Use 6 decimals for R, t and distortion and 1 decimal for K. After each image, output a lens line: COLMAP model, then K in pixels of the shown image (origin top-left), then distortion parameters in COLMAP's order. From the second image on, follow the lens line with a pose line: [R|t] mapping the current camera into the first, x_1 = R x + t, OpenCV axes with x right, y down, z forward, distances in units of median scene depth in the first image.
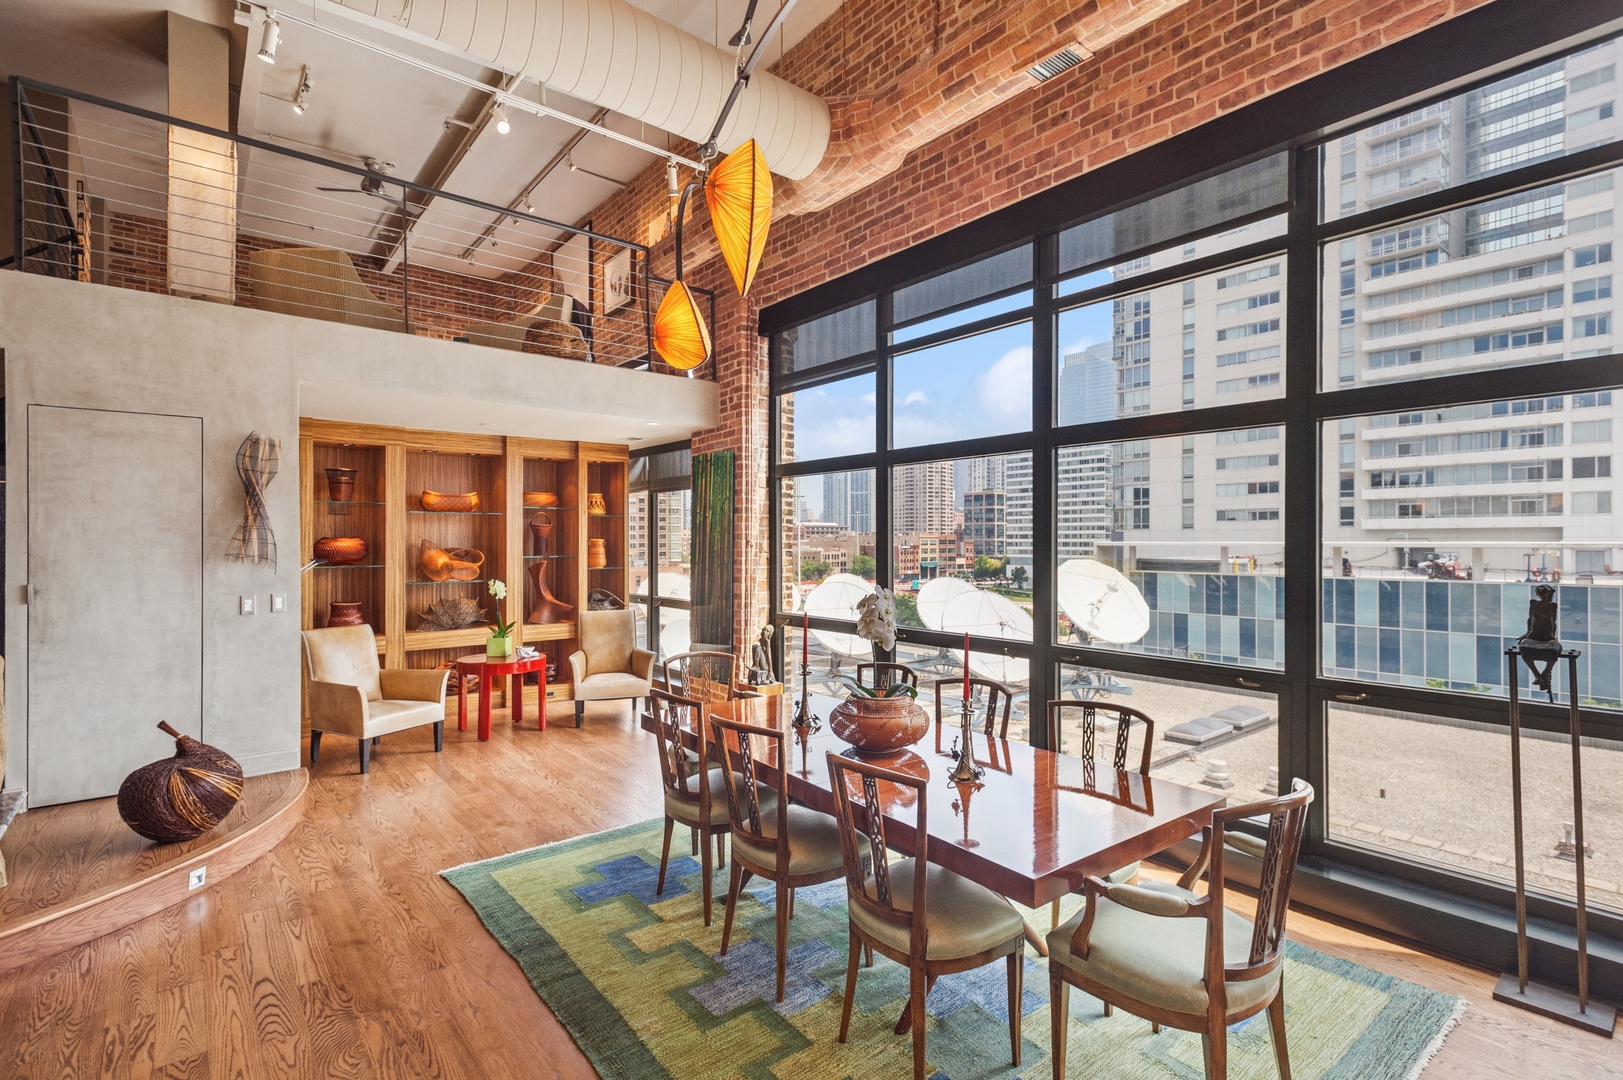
lens RADIAL K [[759.5, 0, 809.5], [0, 759.5, 542.2], [0, 0, 1]] dist [0.019448, -0.007339]
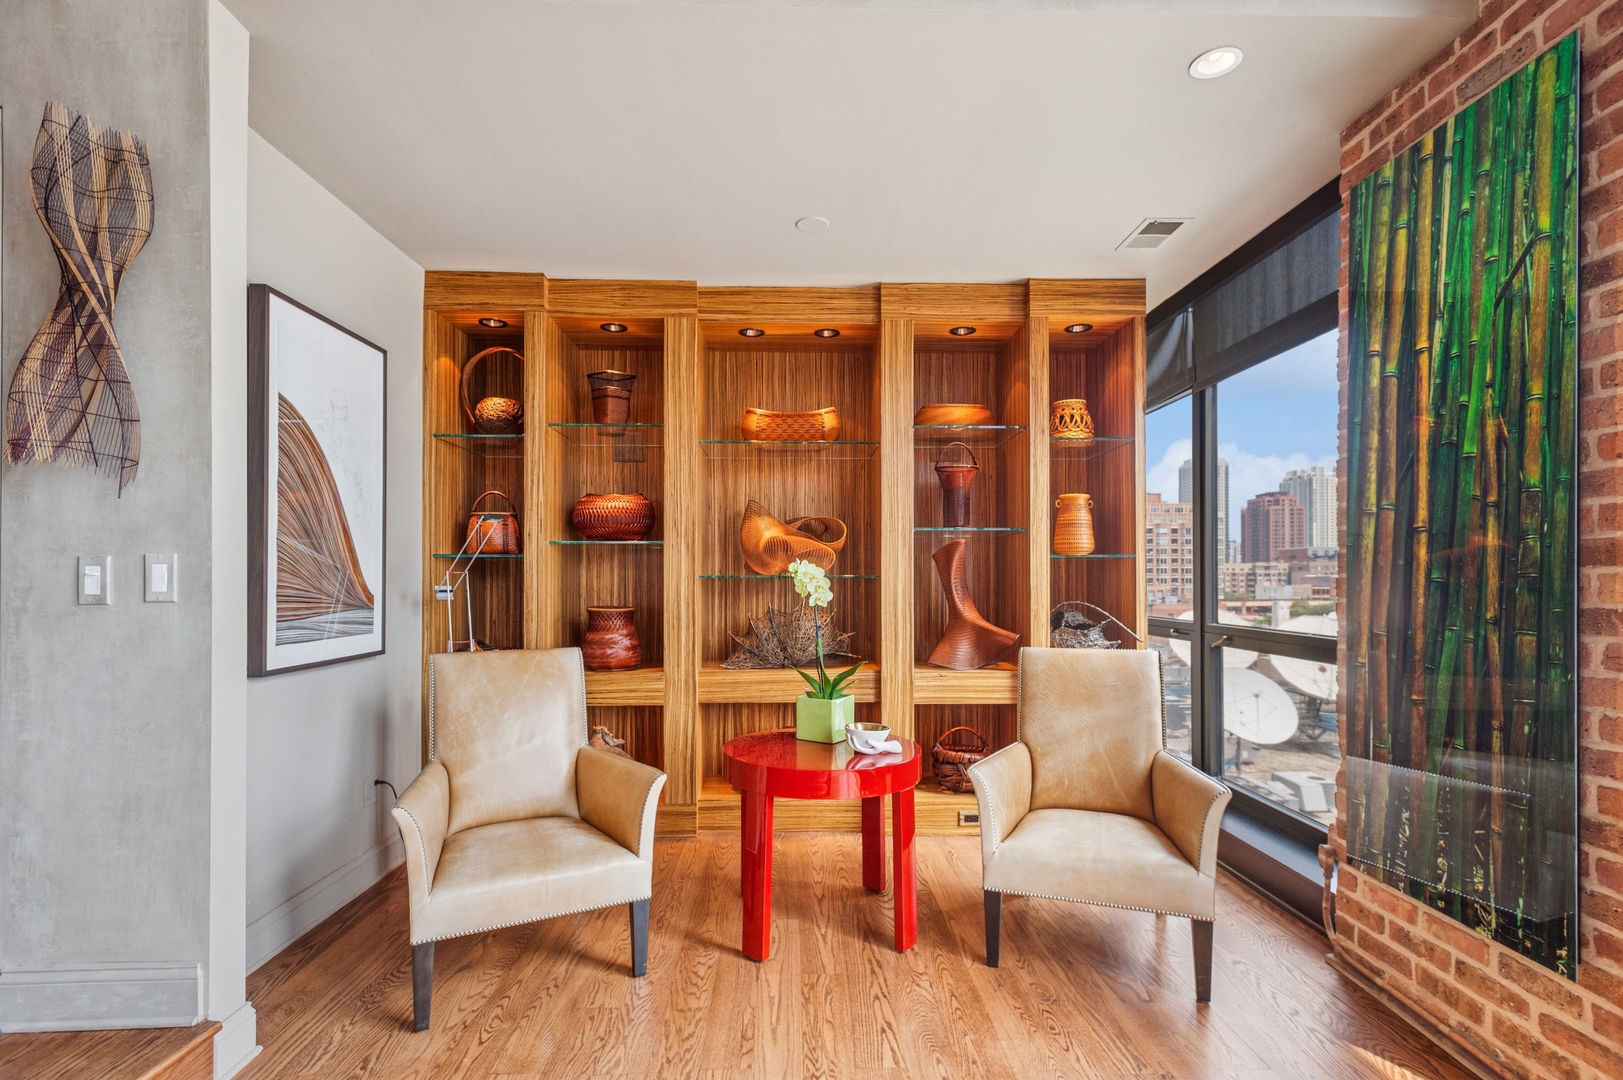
lens RADIAL K [[768.7, 0, 807.9], [0, 768.7, 569.8], [0, 0, 1]] dist [0.003691, -0.000220]
pose [[0.790524, -0.005882, -0.612403, -0.147674], [0.000104, 0.999955, -0.009470, 0.057440], [0.612431, 0.007422, 0.790489, 0.650929]]
